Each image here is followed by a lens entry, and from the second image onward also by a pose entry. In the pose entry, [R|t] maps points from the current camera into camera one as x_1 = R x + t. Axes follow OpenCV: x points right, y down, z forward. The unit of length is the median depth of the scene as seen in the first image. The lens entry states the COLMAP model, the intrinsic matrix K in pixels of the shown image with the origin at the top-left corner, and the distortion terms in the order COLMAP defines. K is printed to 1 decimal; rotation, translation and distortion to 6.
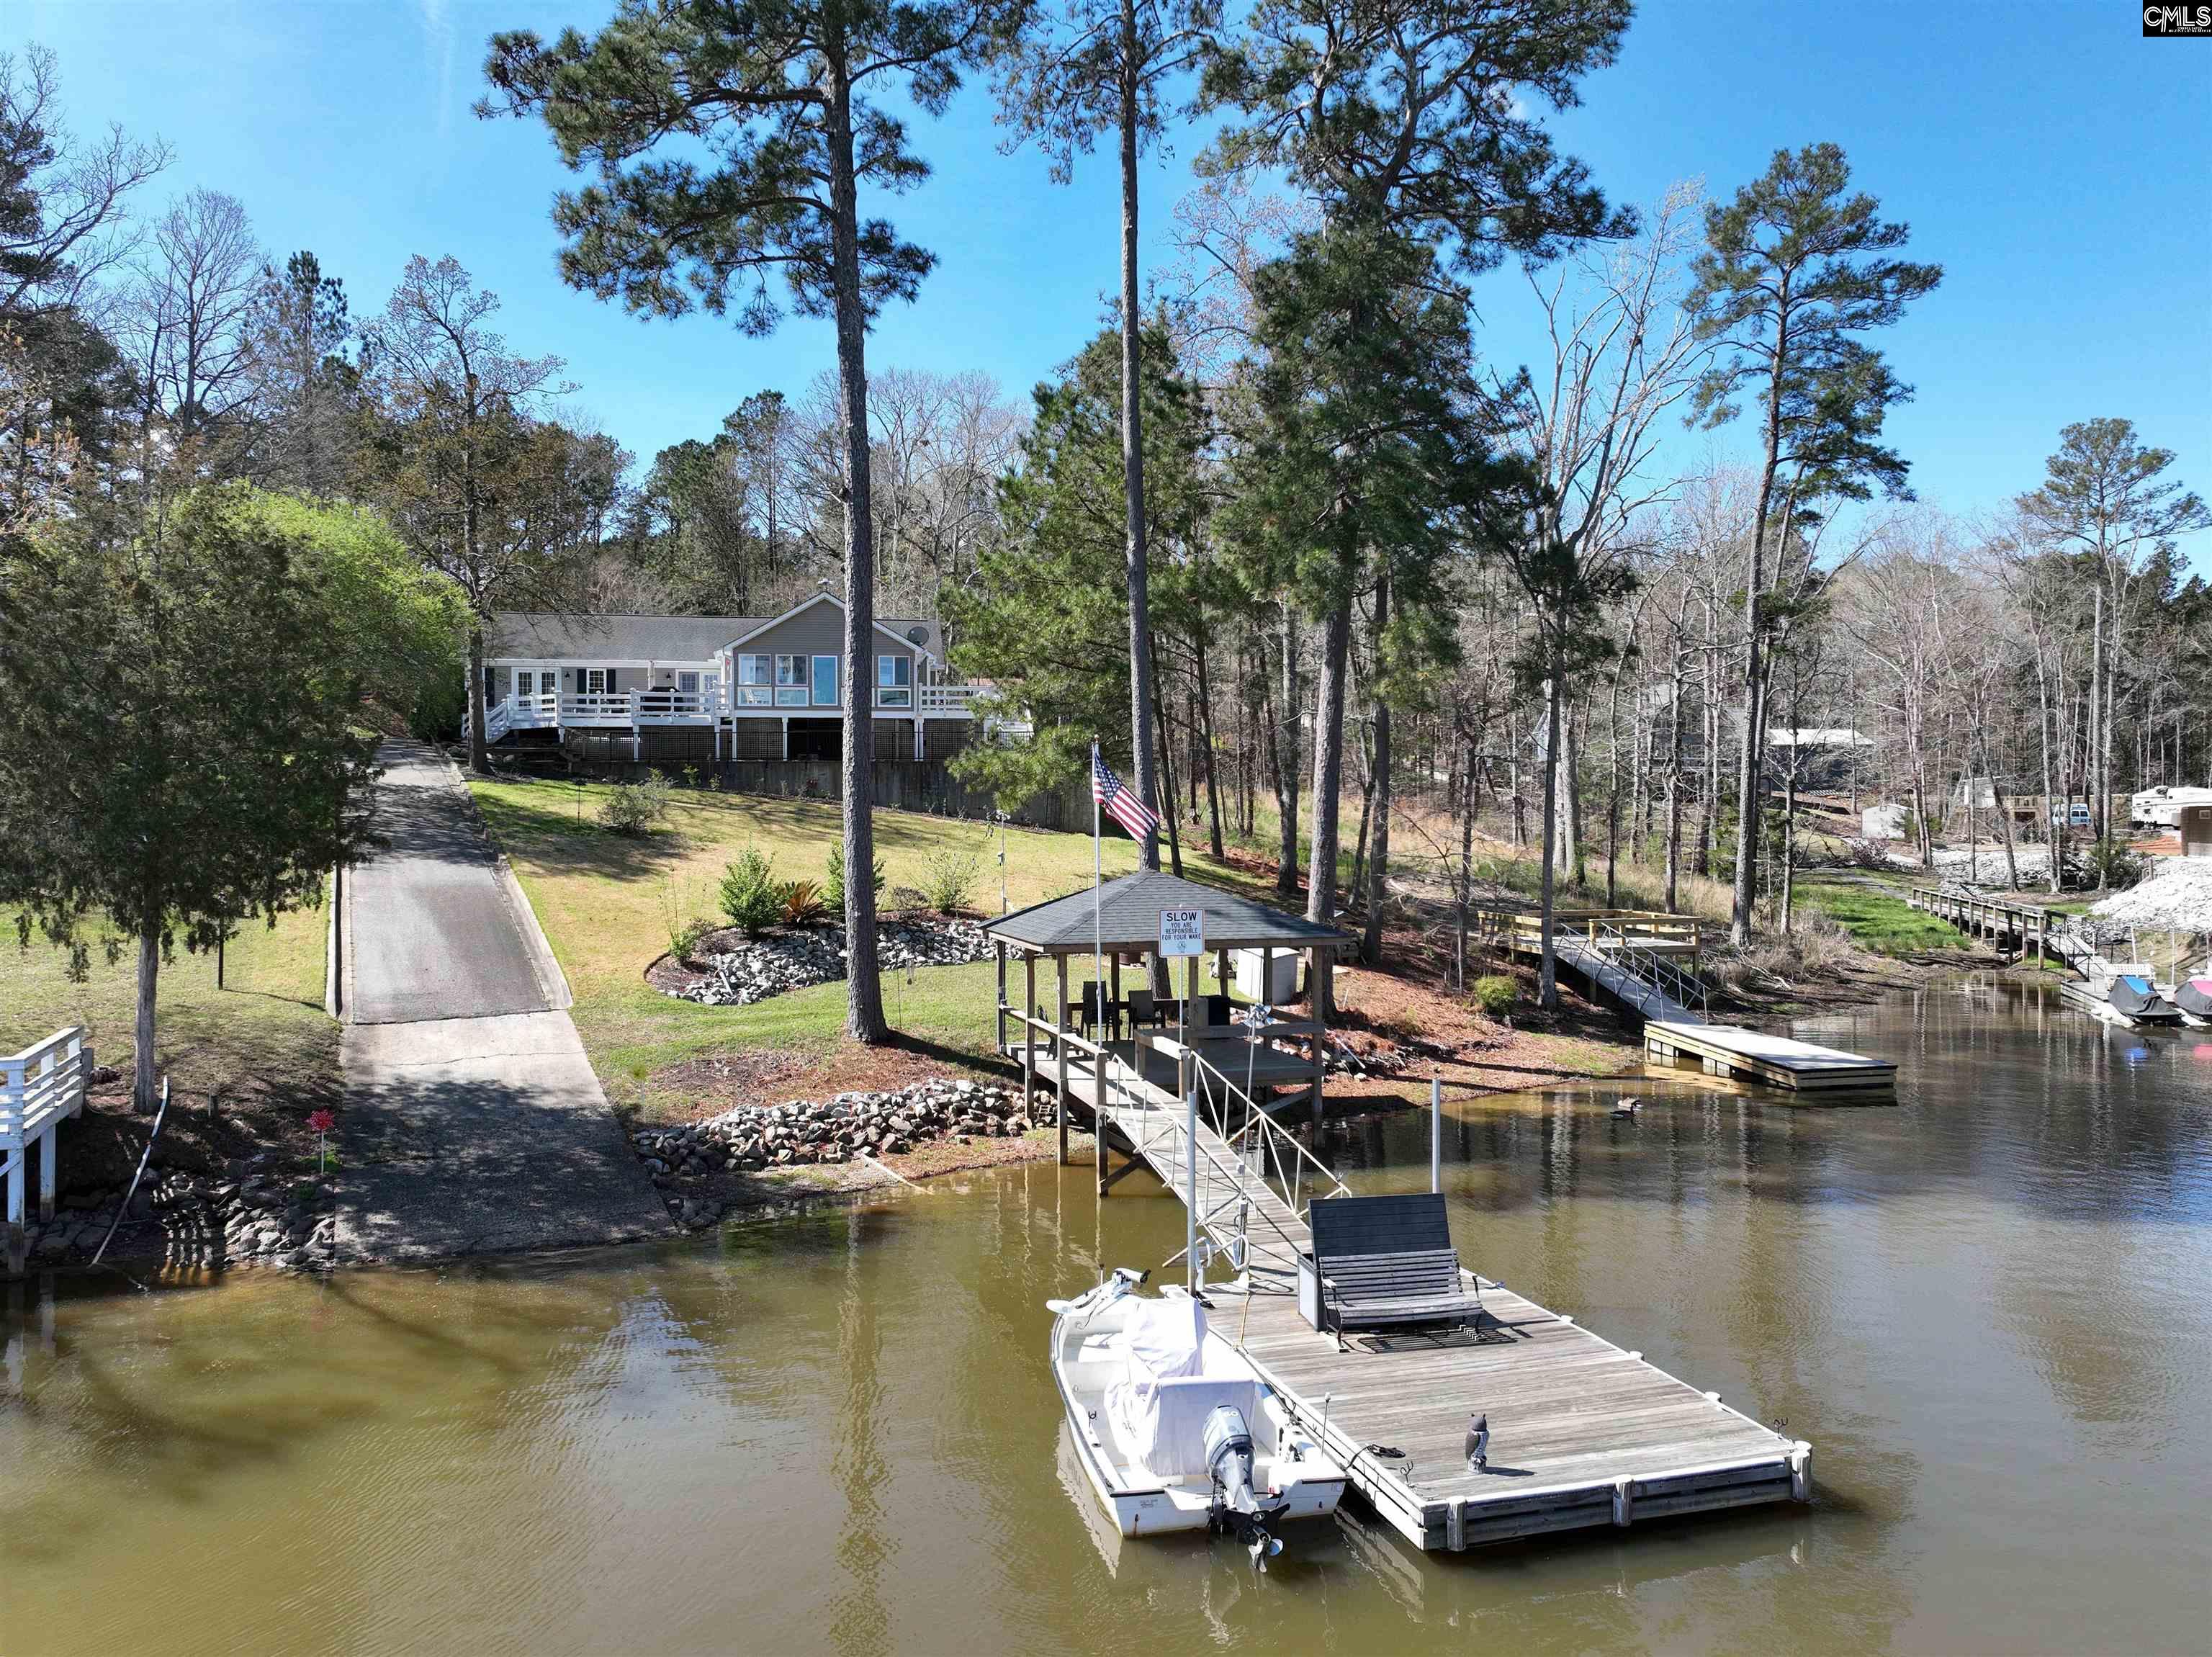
lens RADIAL K [[1590.0, 0, 1106.0], [0, 1590.0, 828.5], [0, 0, 1]] dist [0.012001, -0.000783]
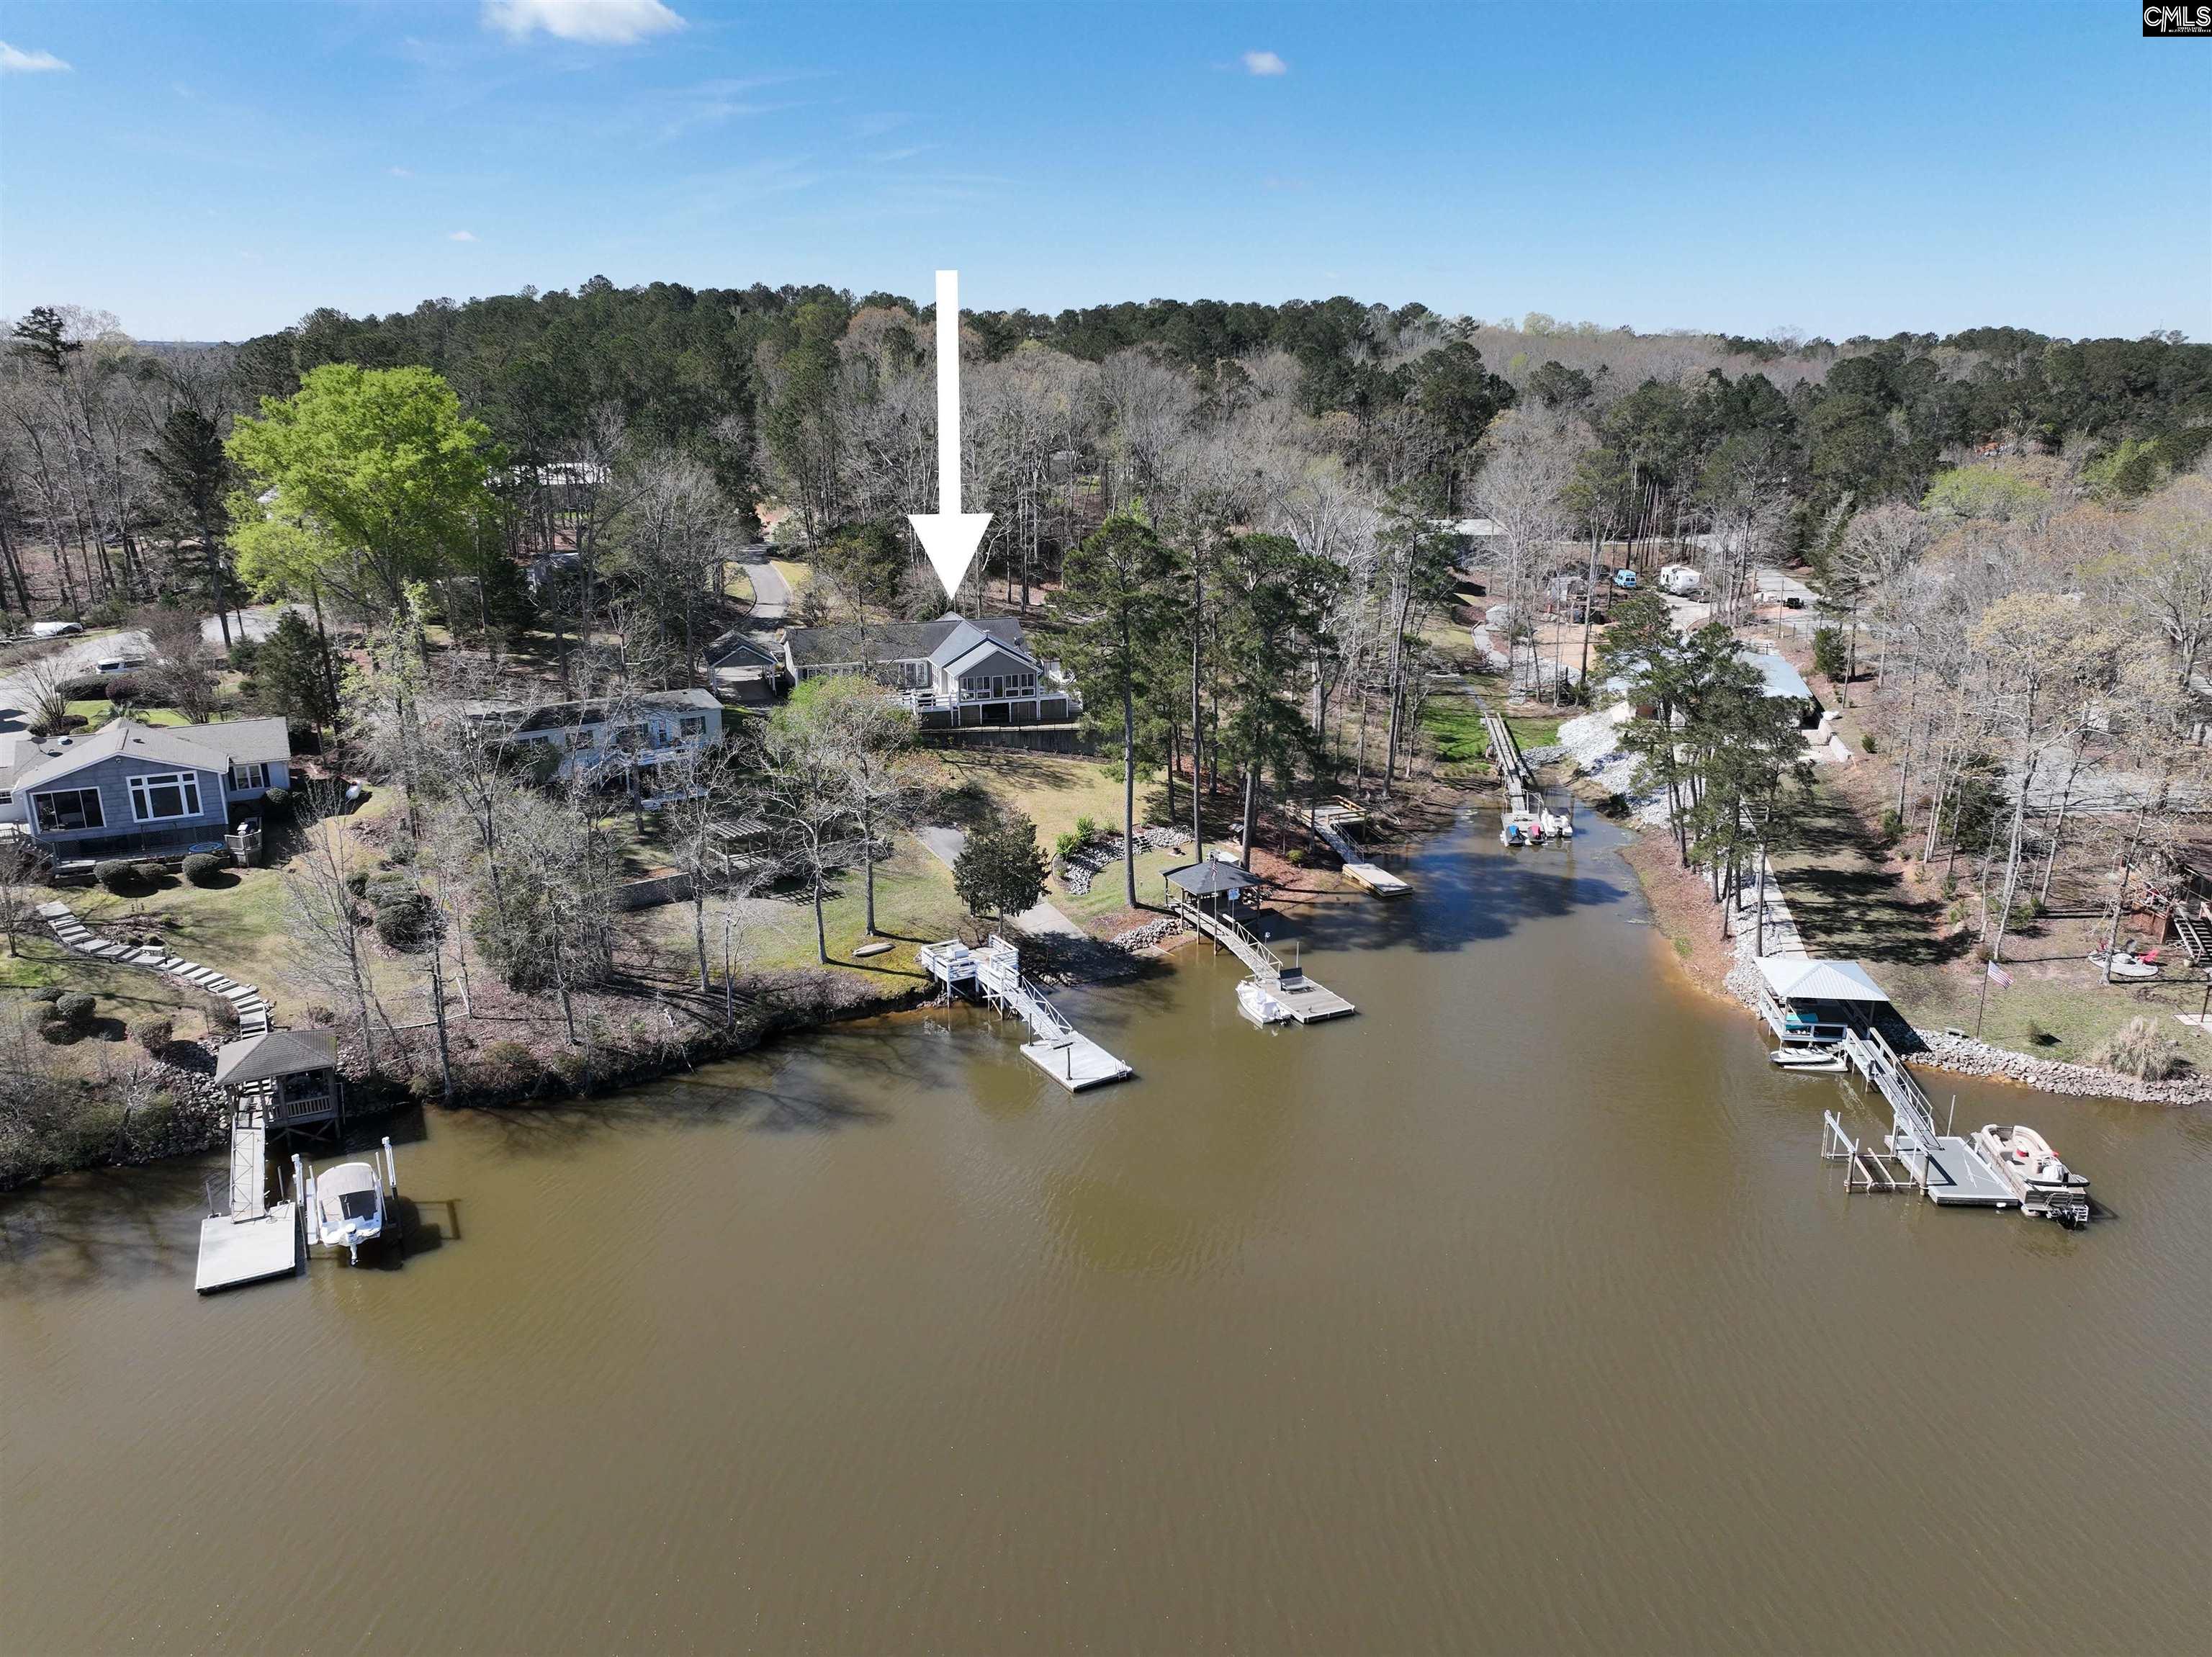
lens RADIAL K [[1563.2, 0, 1106.0], [0, 1563.2, 828.5], [0, 0, 1]] dist [0.010962, 0.000843]
pose [[0.987125, -0.039212, 0.155069, -0.440813], [-0.004597, 0.962129, 0.272556, -0.586795], [-0.159884, -0.269760, 0.949561, -1.350197]]
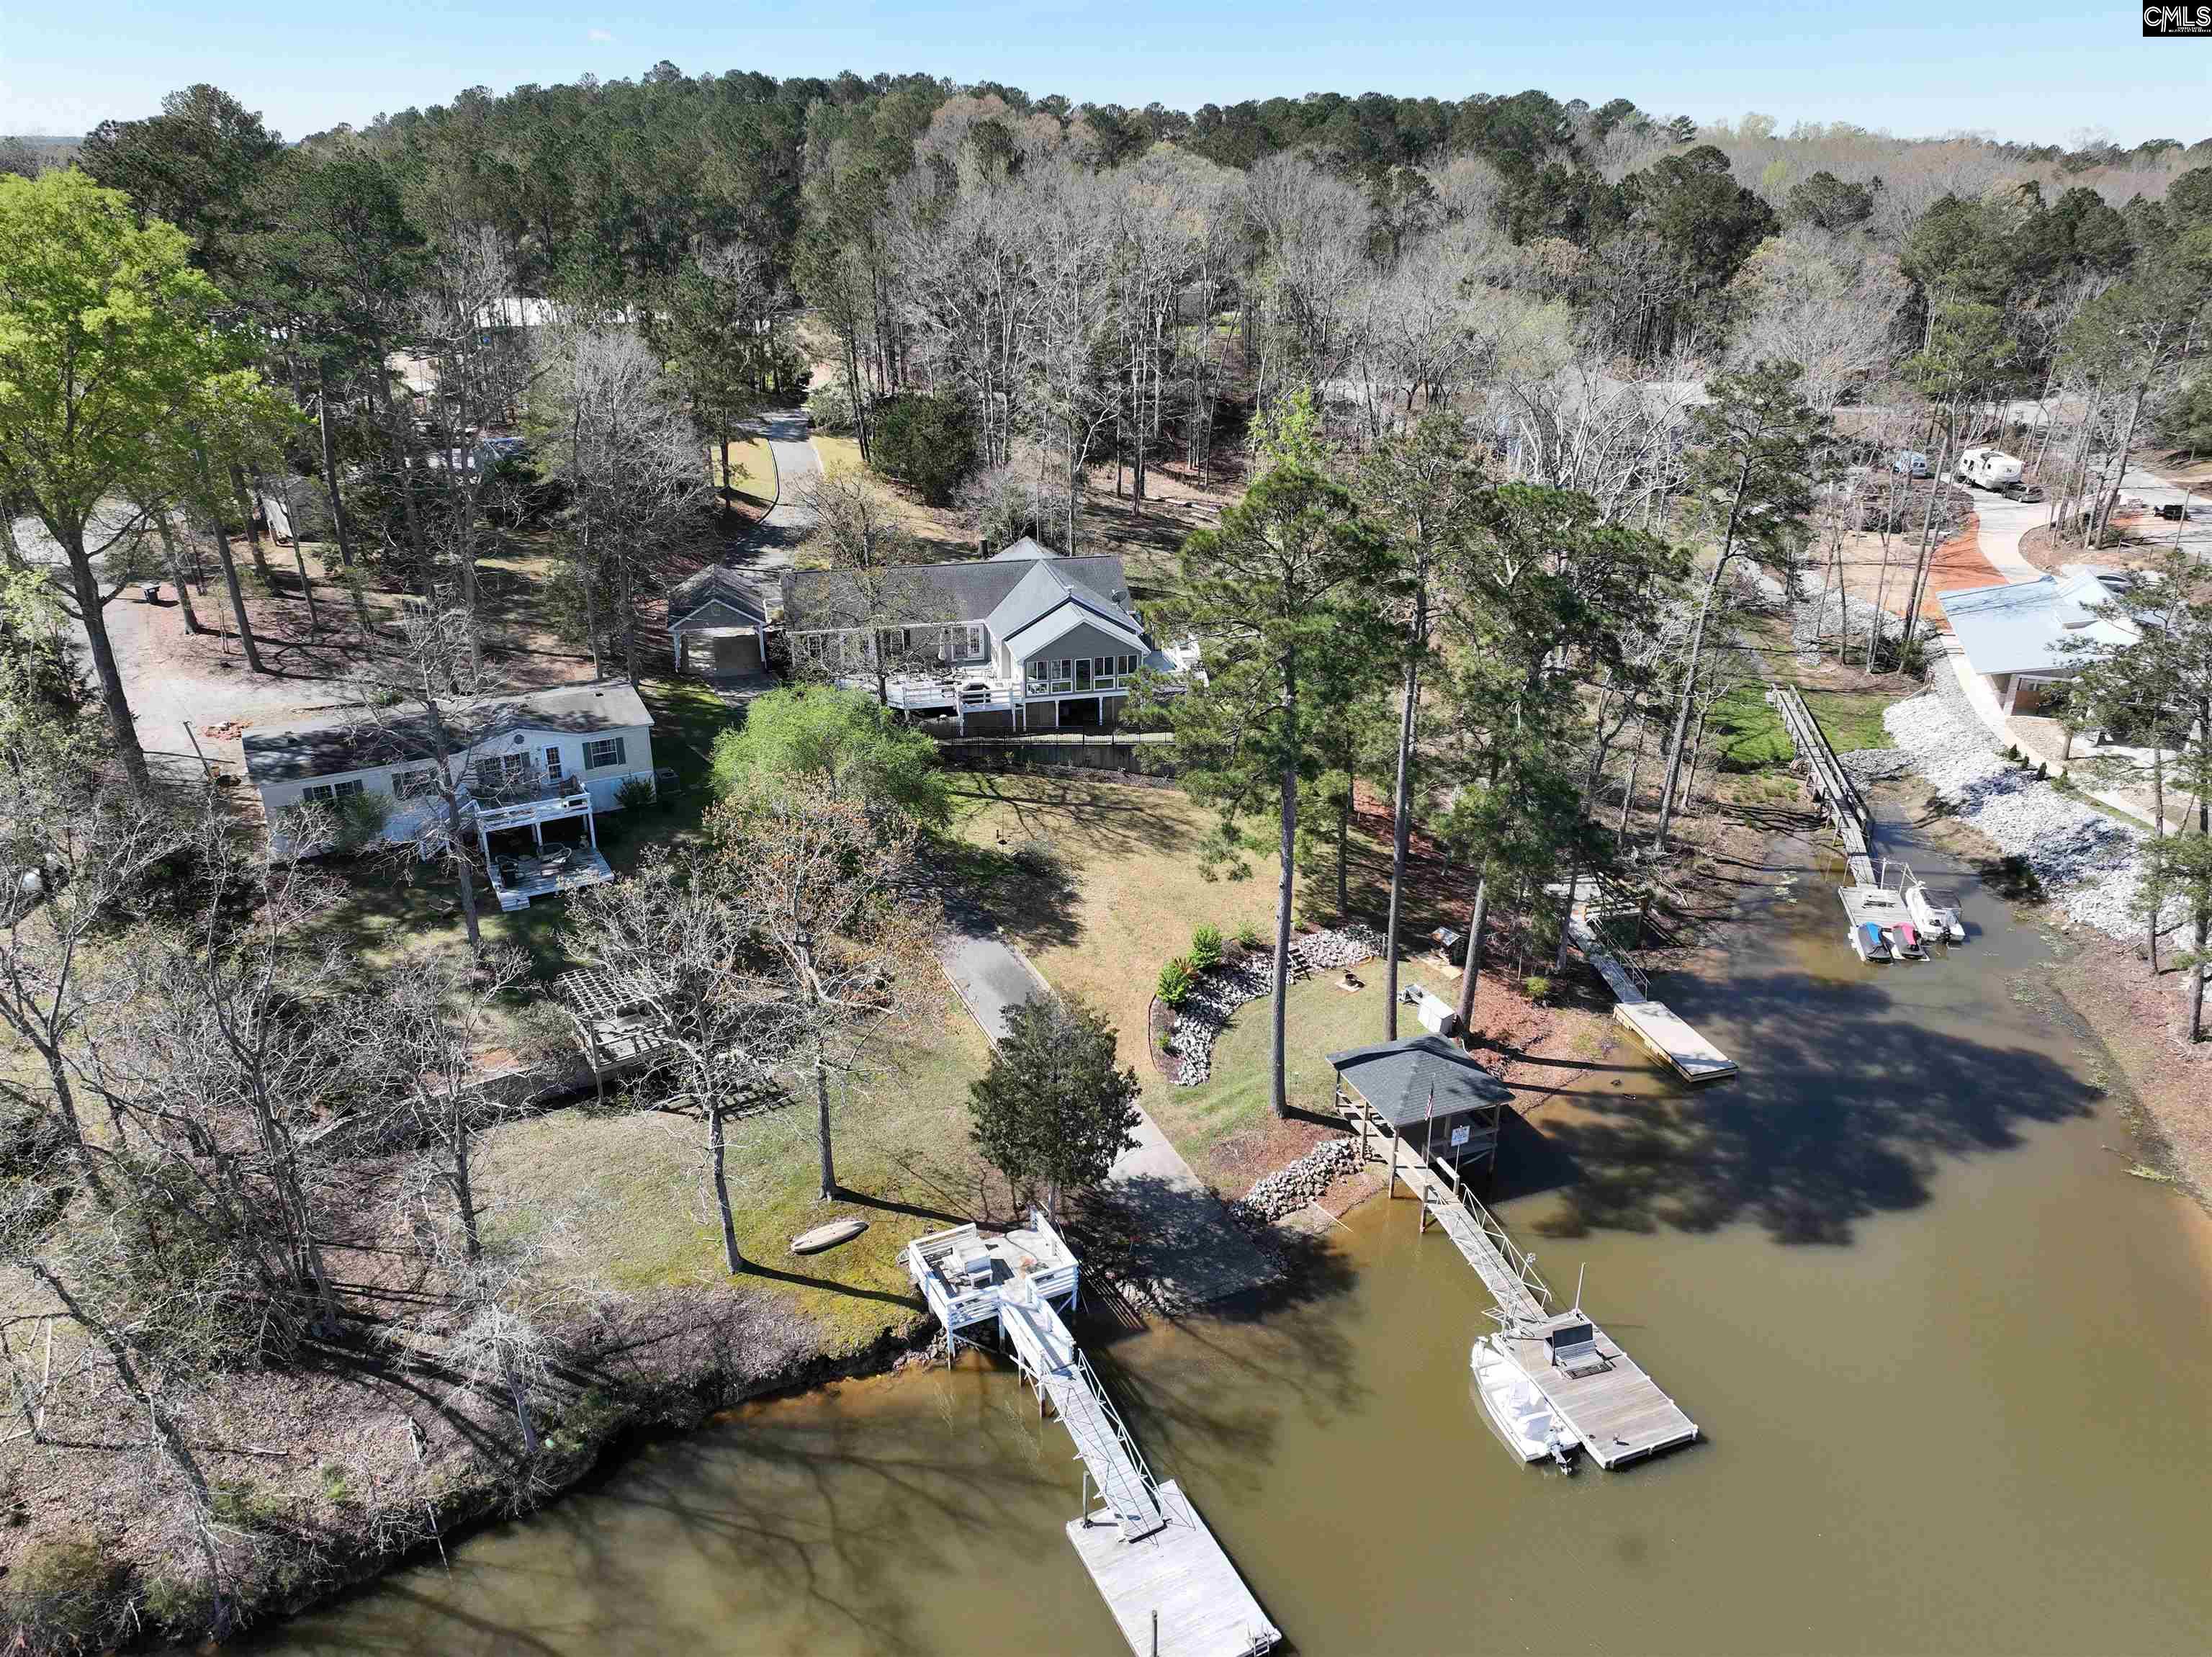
lens RADIAL K [[1553.3, 0, 1106.0], [0, 1553.3, 828.5], [0, 0, 1]] dist [-0.002559, 0.017857]
pose [[0.996917, -0.018492, 0.076255, -0.316640], [-0.011811, 0.925392, 0.378827, -0.599779], [-0.077571, -0.378559, 0.922321, -0.457649]]
